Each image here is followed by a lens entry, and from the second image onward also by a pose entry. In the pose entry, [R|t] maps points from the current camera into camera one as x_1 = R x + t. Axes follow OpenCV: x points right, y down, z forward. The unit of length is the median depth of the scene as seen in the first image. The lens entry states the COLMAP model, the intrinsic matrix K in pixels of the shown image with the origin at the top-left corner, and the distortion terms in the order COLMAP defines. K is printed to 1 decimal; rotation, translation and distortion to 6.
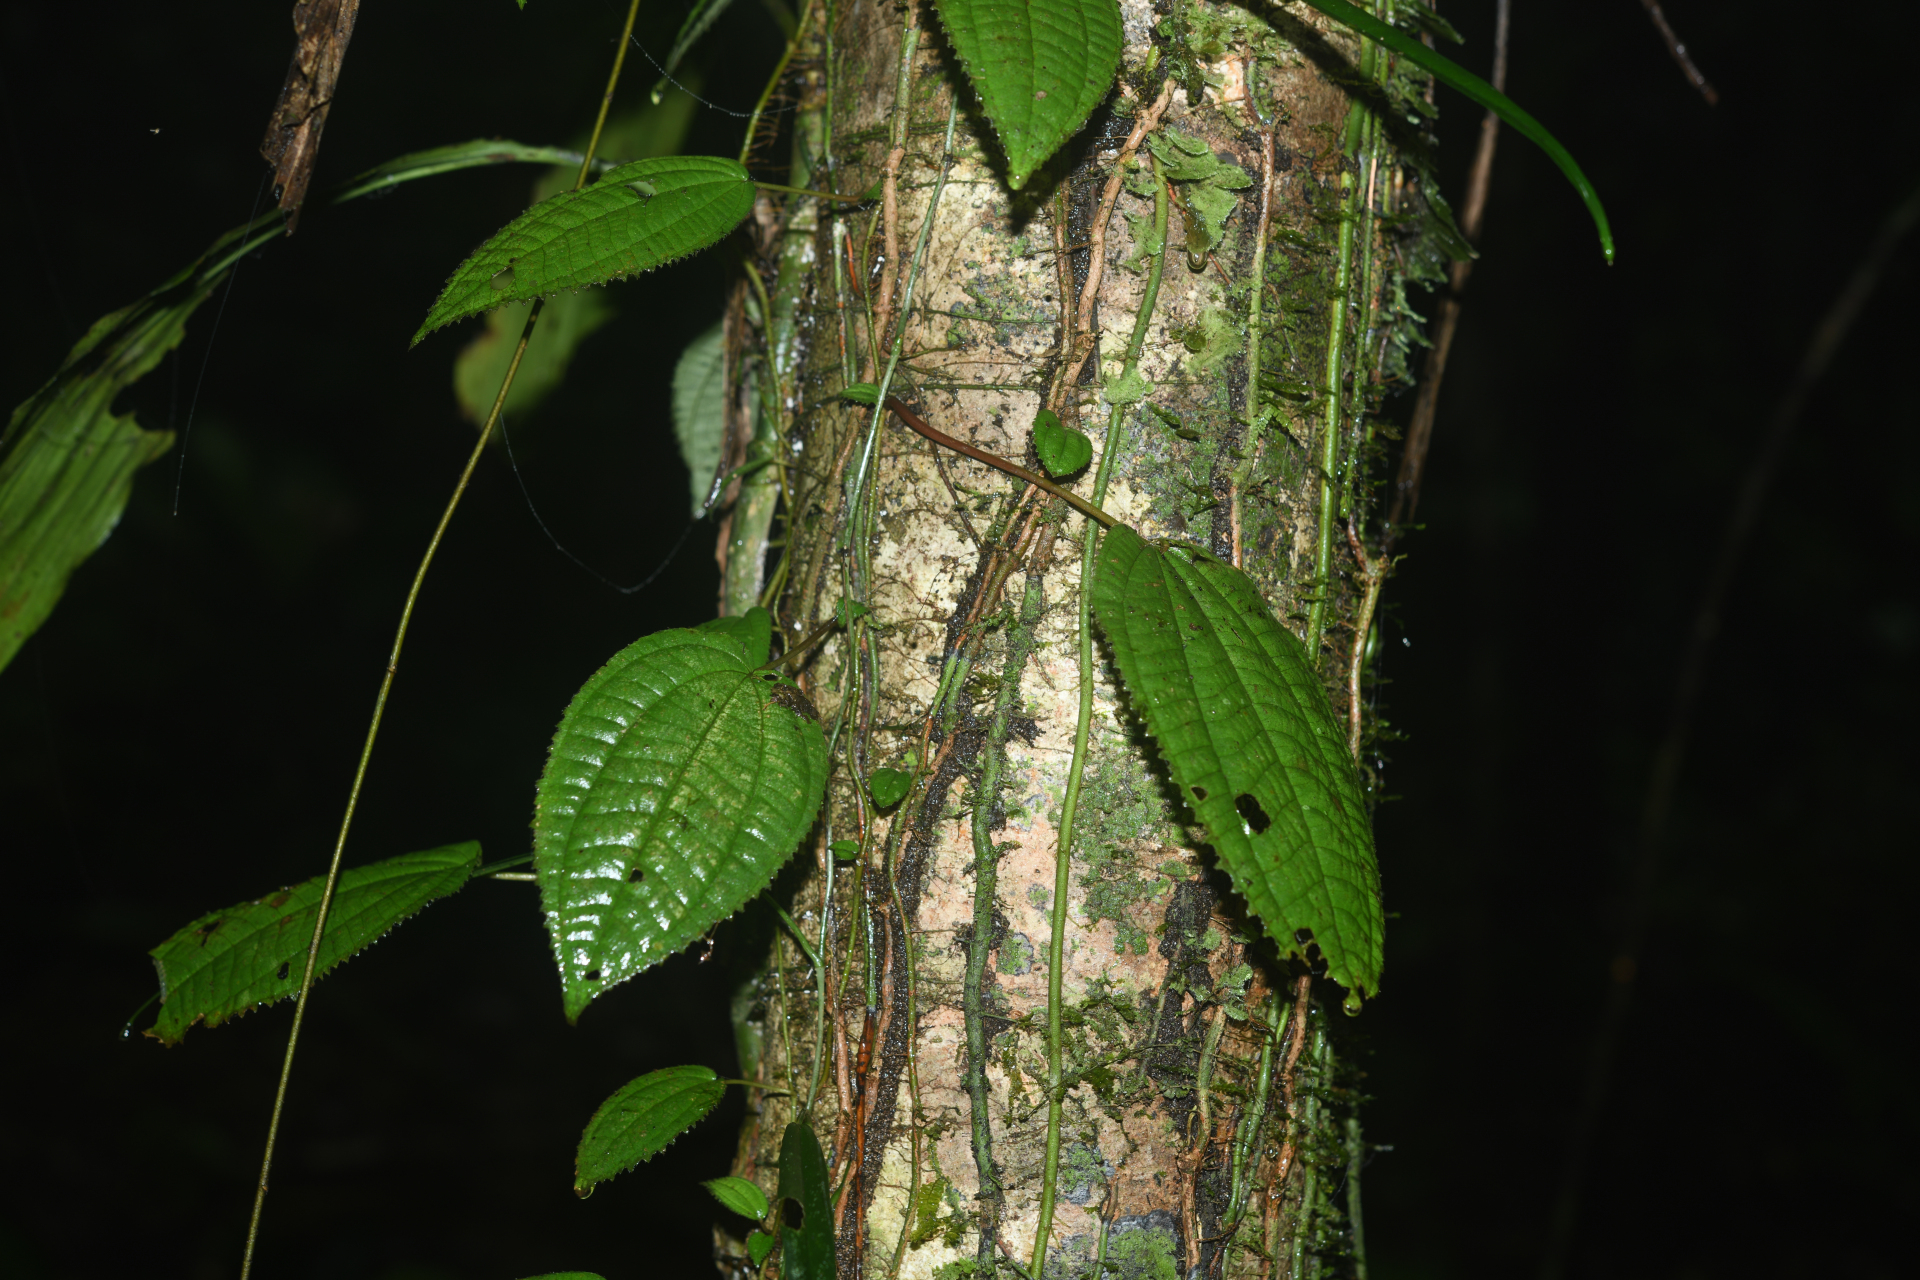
lens RADIAL K [[3391.5, 0, 1082.2], [0, 3391.5, 591.8], [0, 0, 1]] dist [-0.016950, 0.000000]
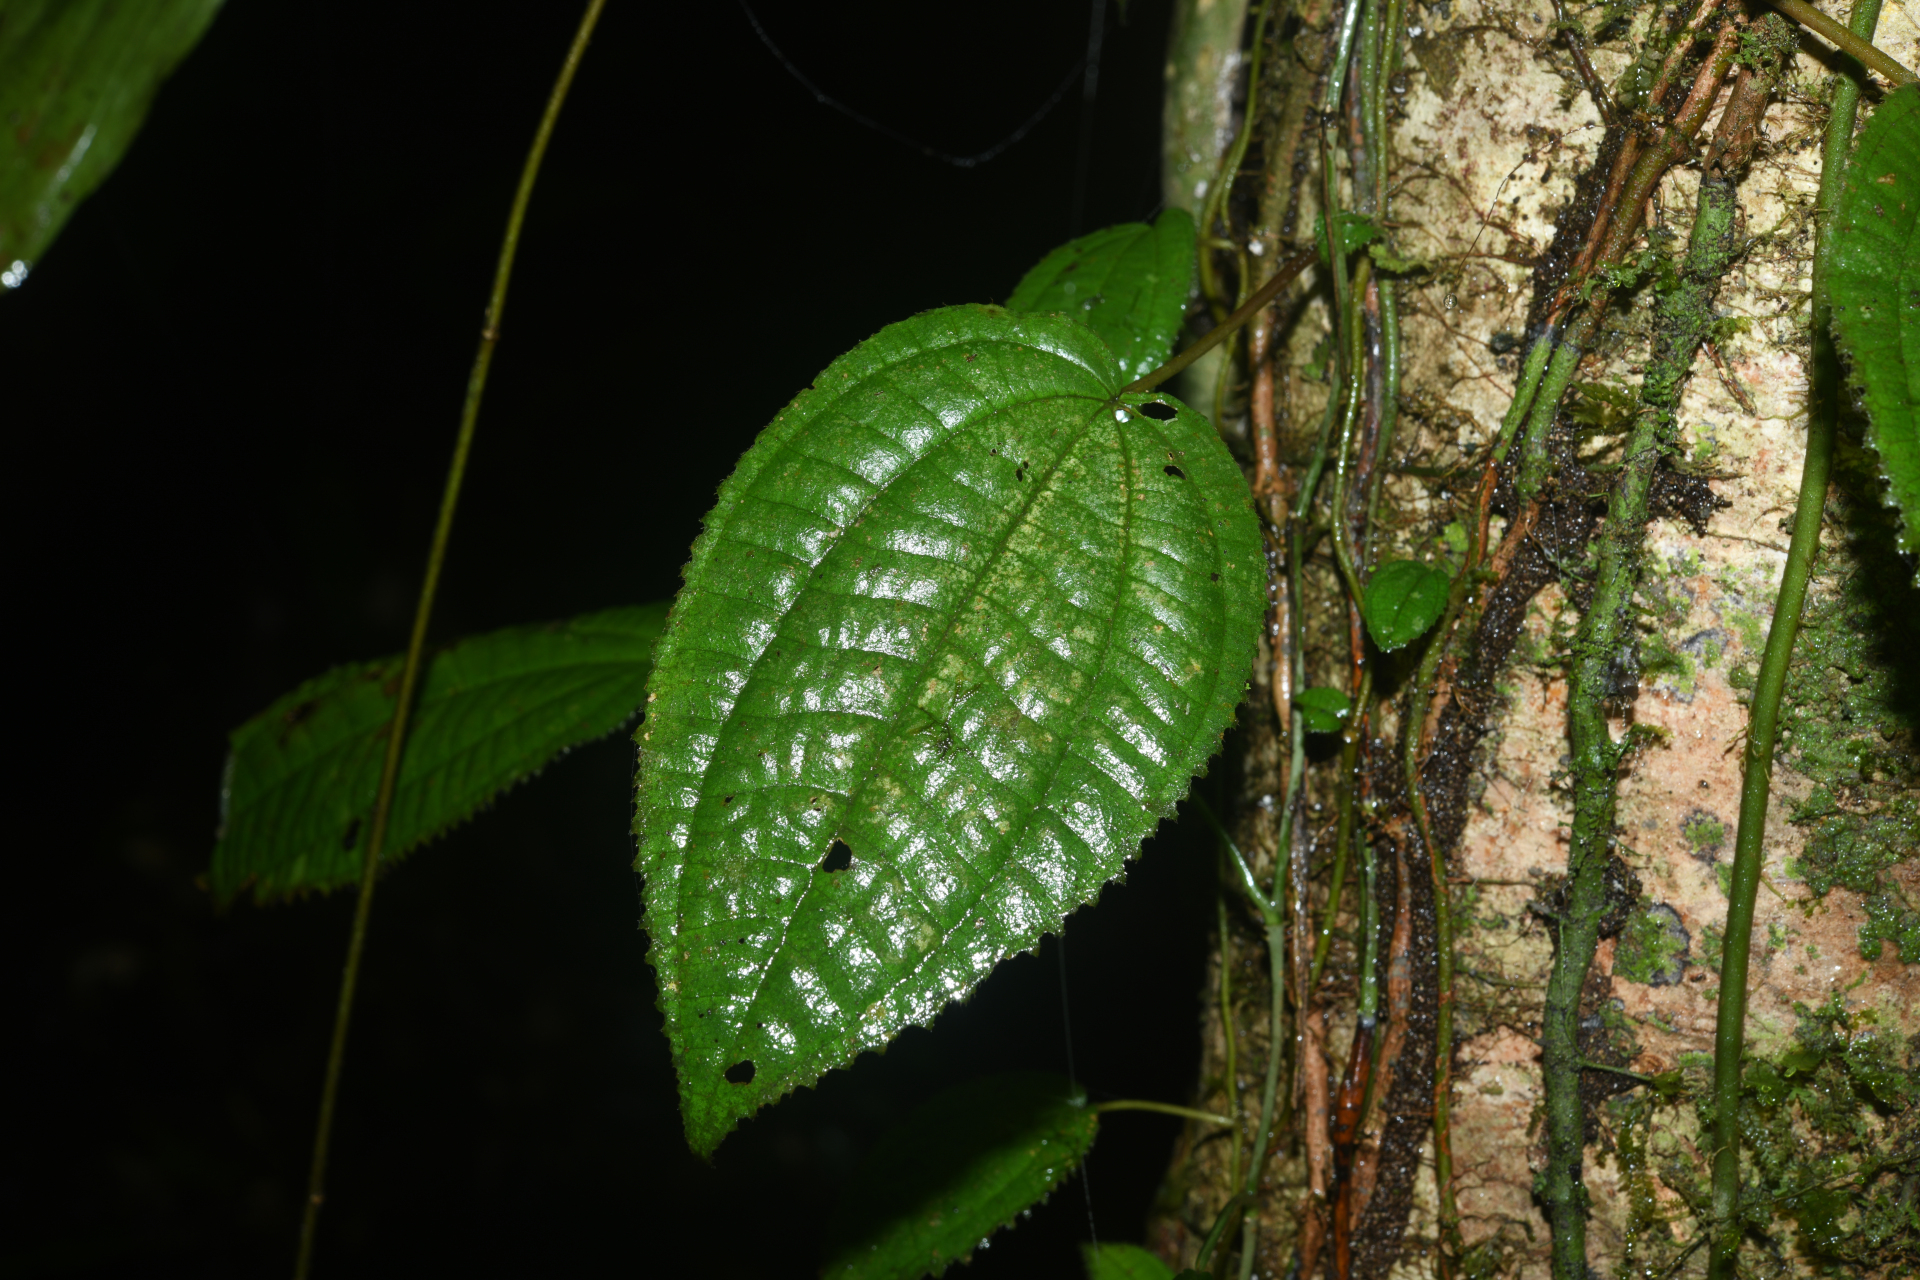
lens RADIAL K [[3164.0, 0, 1012.5], [0, 3164.0, 663.3], [0, 0, 1]] dist [0.018404, 0.000000]
pose [[0.968479, 0.042631, -0.245419, 0.001721], [0.018302, 0.970404, 0.240791, -0.046983], [0.248421, -0.237693, 0.939036, 0.541531]]
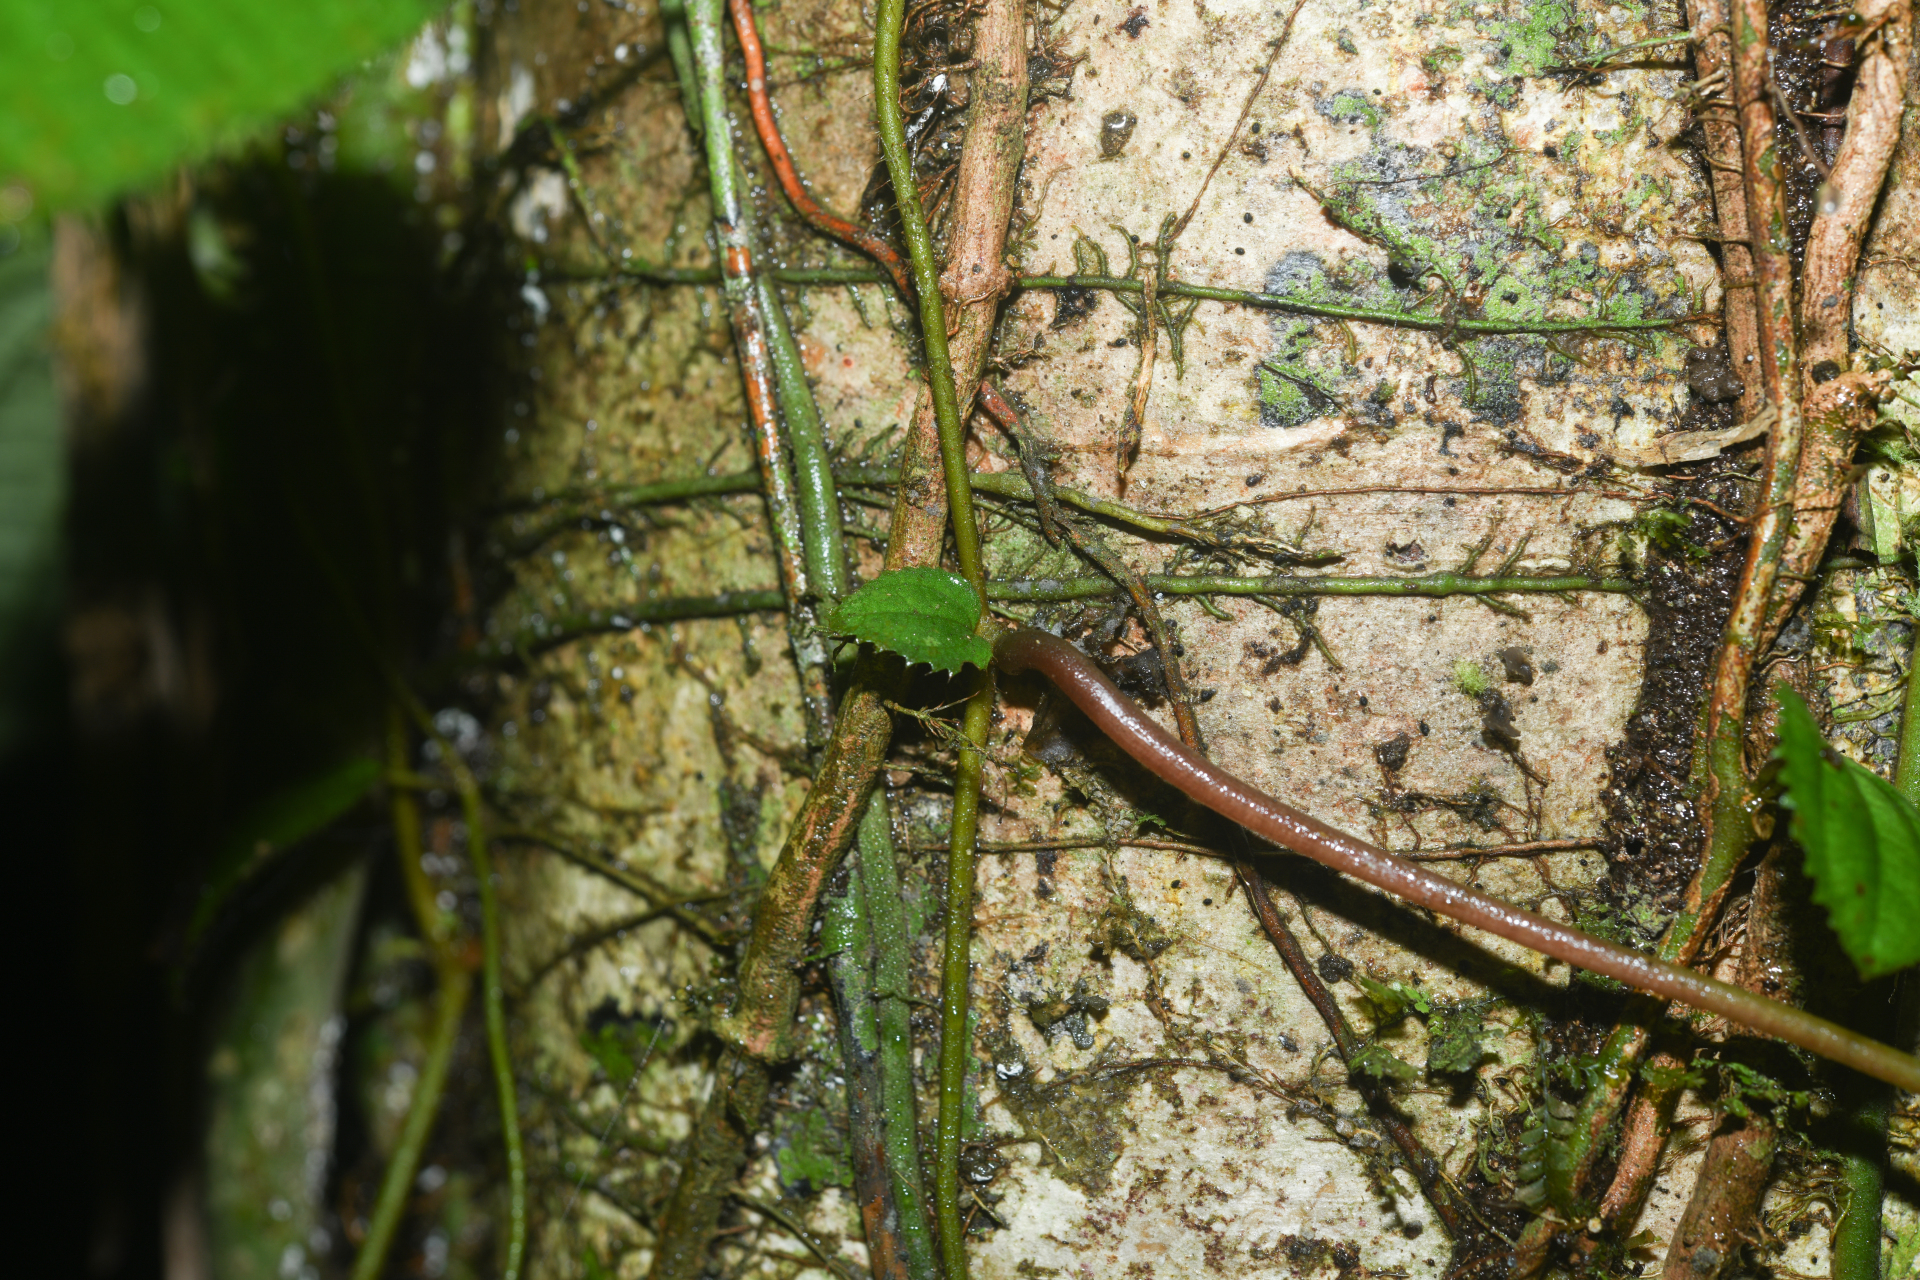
lens RADIAL K [[3391.5, 0, 978.7], [0, 3391.5, 654.7], [0, 0, 1]] dist [-0.016950, 0.000000]
pose [[0.951203, -0.072531, 0.299920, -0.139820], [0.042304, 0.993457, 0.106086, -0.084554], [-0.305652, -0.088221, 0.948047, 0.770700]]
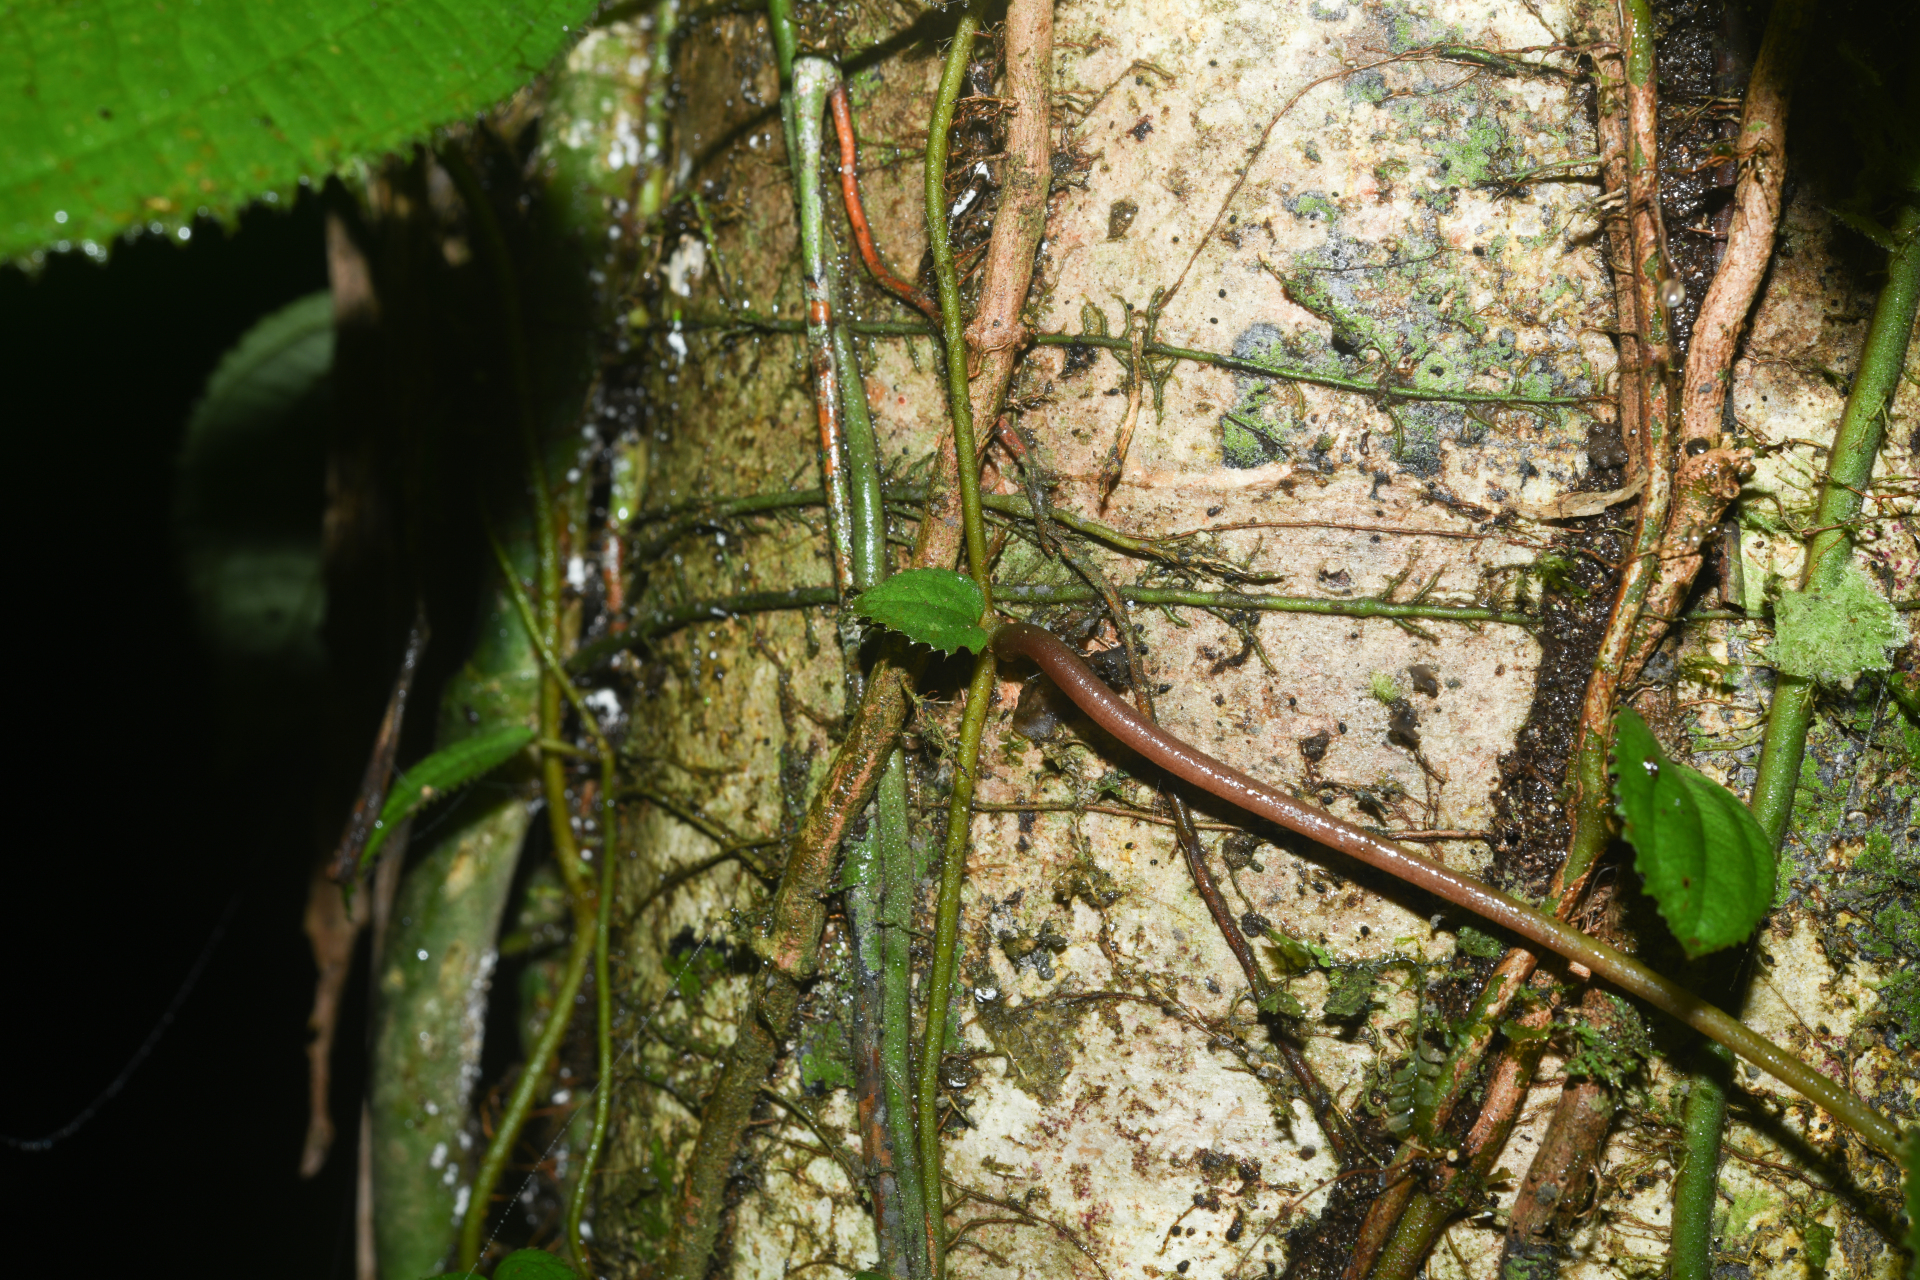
lens RADIAL K [[3391.5, 0, 985.8], [0, 3391.5, 668.5], [0, 0, 1]] dist [-0.016950, 0.000000]
pose [[0.983432, 0.006394, 0.181163, -0.117709], [-0.016868, 0.998270, 0.056331, -0.072154], [-0.180489, -0.058453, 0.981839, 0.709231]]
